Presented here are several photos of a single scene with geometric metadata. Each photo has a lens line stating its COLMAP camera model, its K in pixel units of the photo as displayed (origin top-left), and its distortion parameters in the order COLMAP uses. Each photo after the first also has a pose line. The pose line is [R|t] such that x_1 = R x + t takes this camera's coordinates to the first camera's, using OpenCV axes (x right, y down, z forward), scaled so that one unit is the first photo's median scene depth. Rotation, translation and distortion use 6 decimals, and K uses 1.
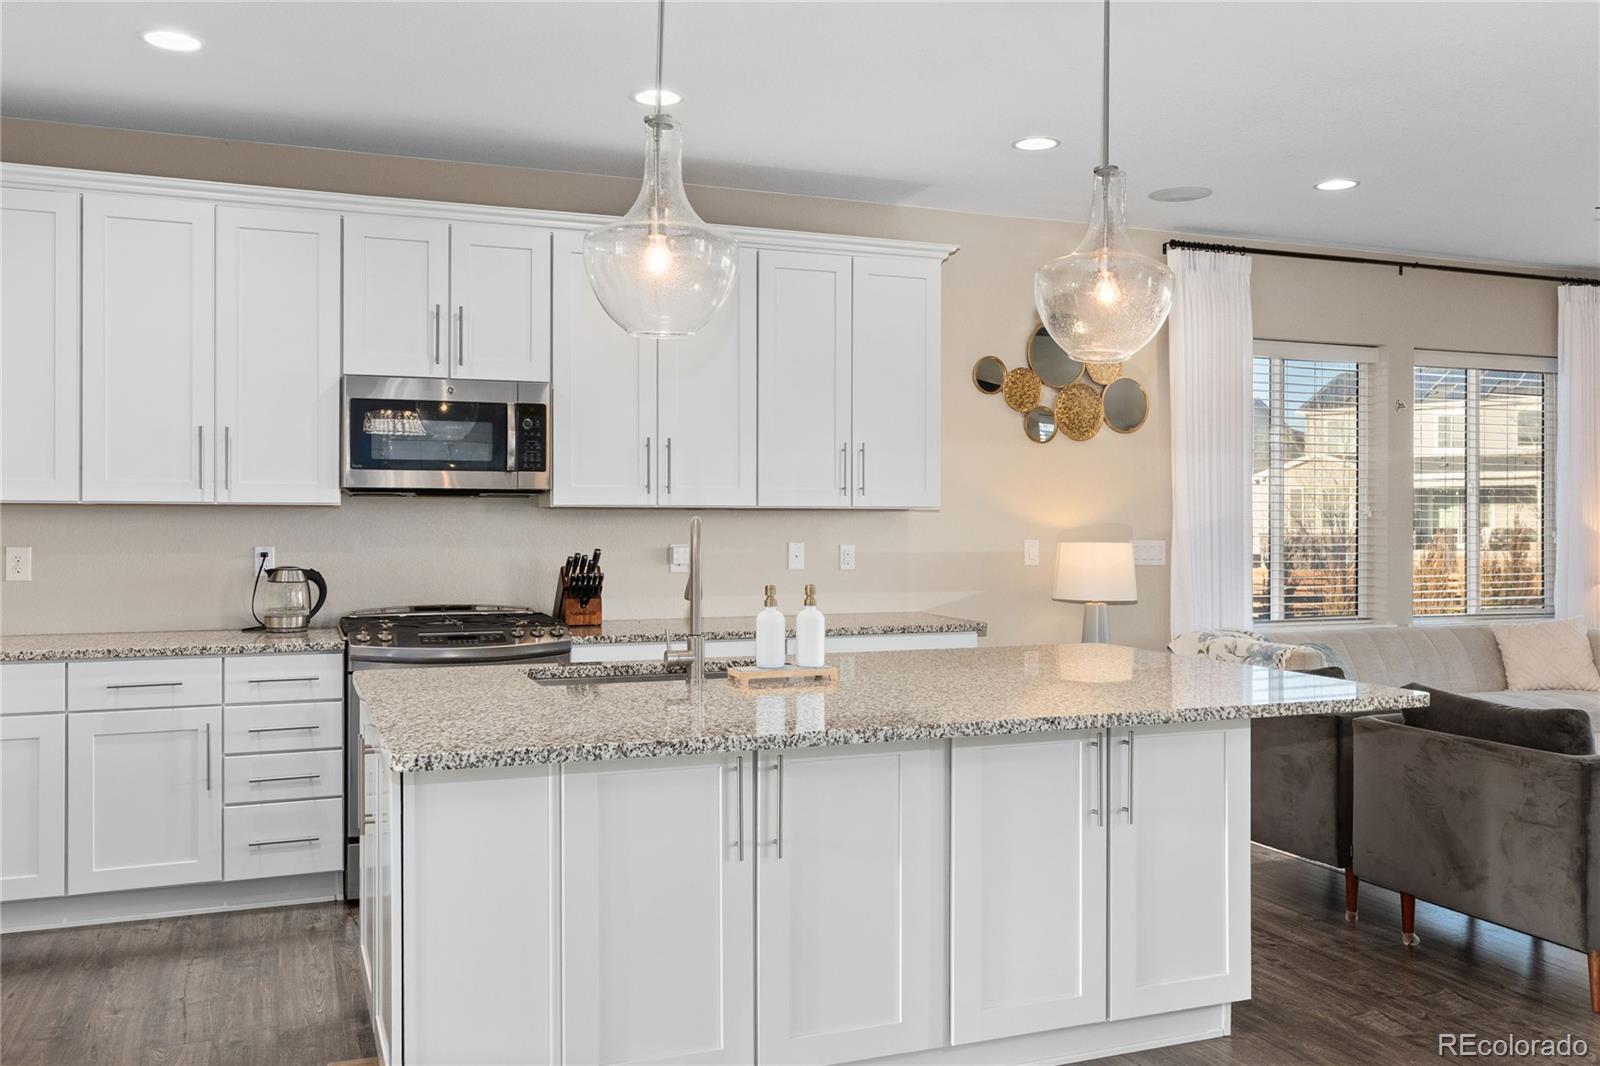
lens RADIAL K [[1296.1, 0, 793.7], [0, 1296.1, 531.0], [0, 0, 1]] dist [0.005450, 0.024303]
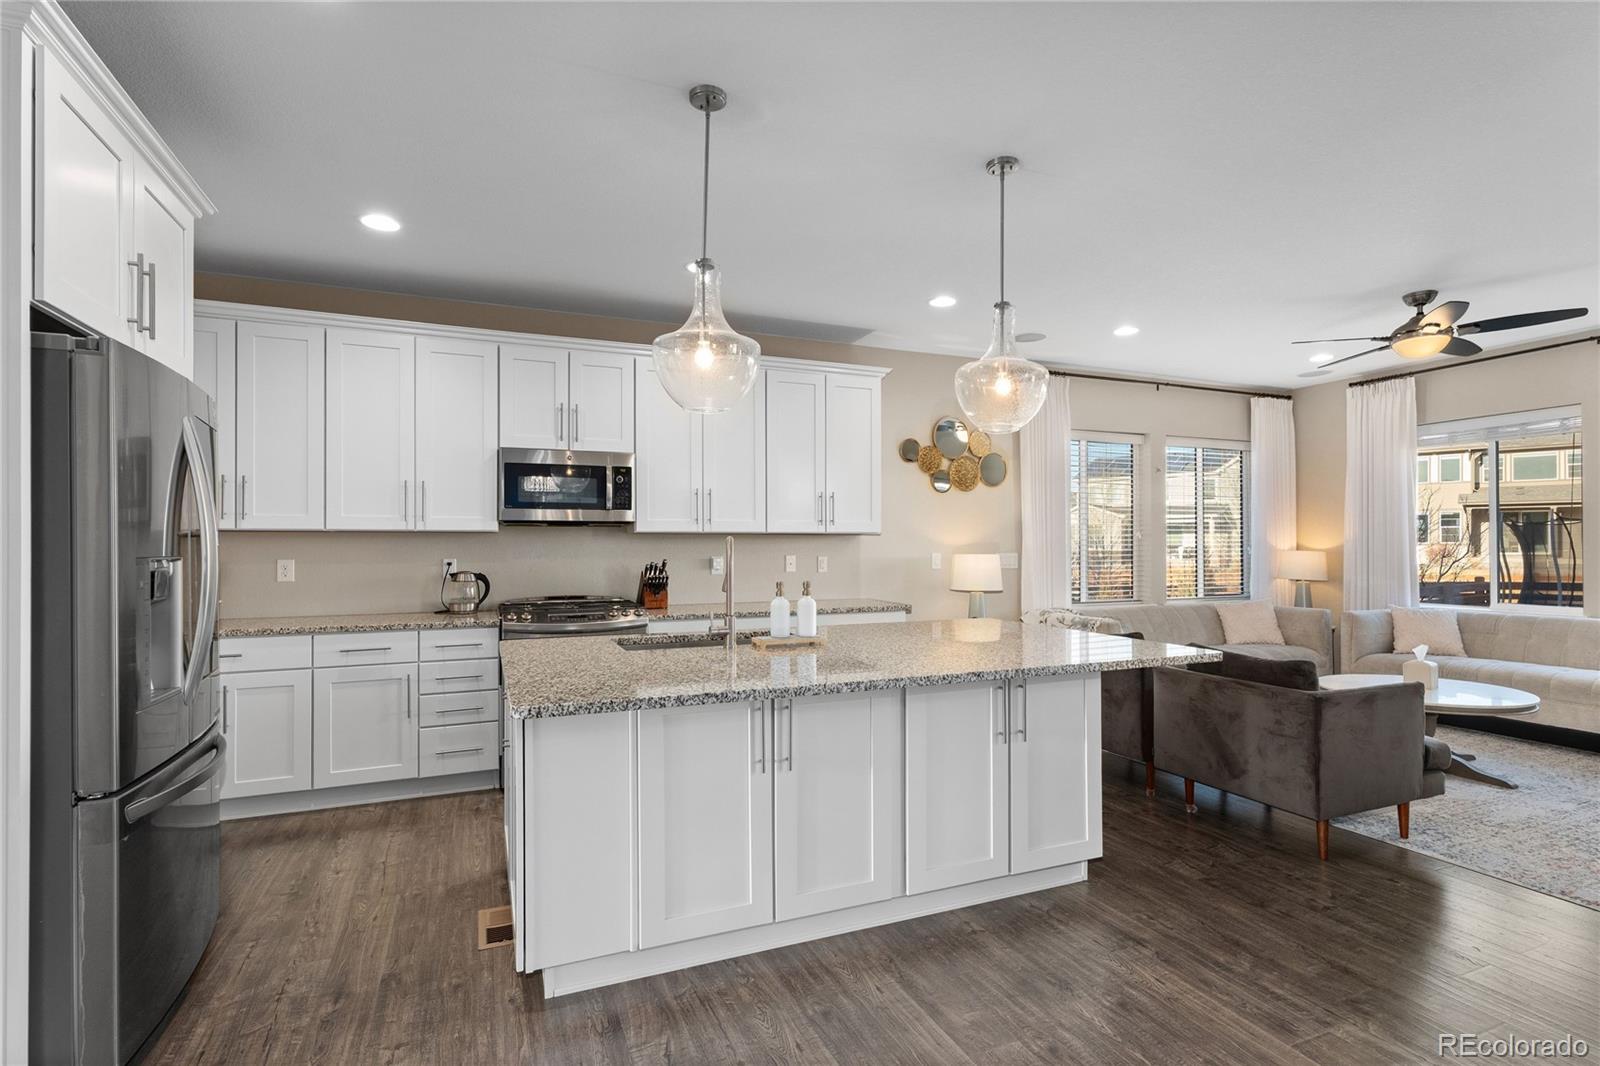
lens RADIAL K [[768.3, 0, 801.2], [0, 768.3, 539.5], [0, 0, 1]] dist [0.011201, 0.000183]
pose [[0.999712, -0.003591, 0.023717, -0.011441], [0.003919, 0.999897, -0.013811, 0.004098], [-0.023665, 0.013900, 0.999623, 0.088798]]
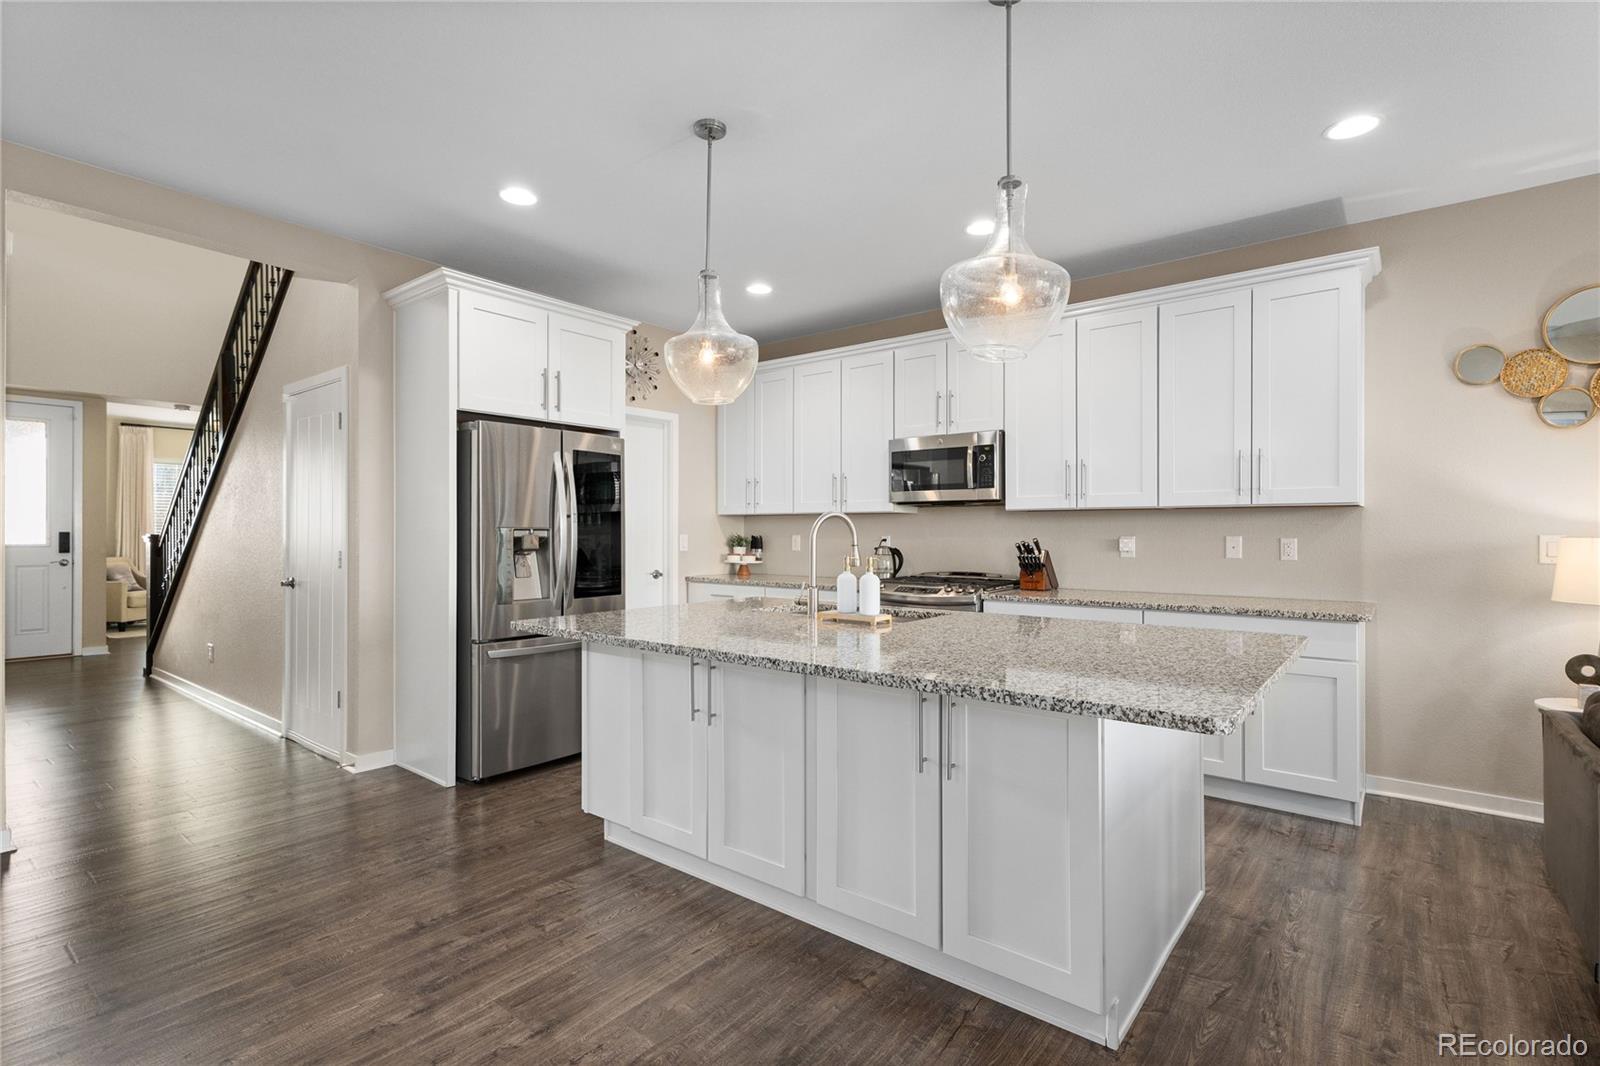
lens RADIAL K [[753.9, 0, 803.6], [0, 753.9, 531.3], [0, 0, 1]] dist [0.006802, -0.000030]
pose [[0.501393, -0.002618, -0.865215, 0.545393], [-0.005061, 0.999969, -0.005958, 0.014681], [0.865205, 0.007366, 0.501365, 0.416249]]
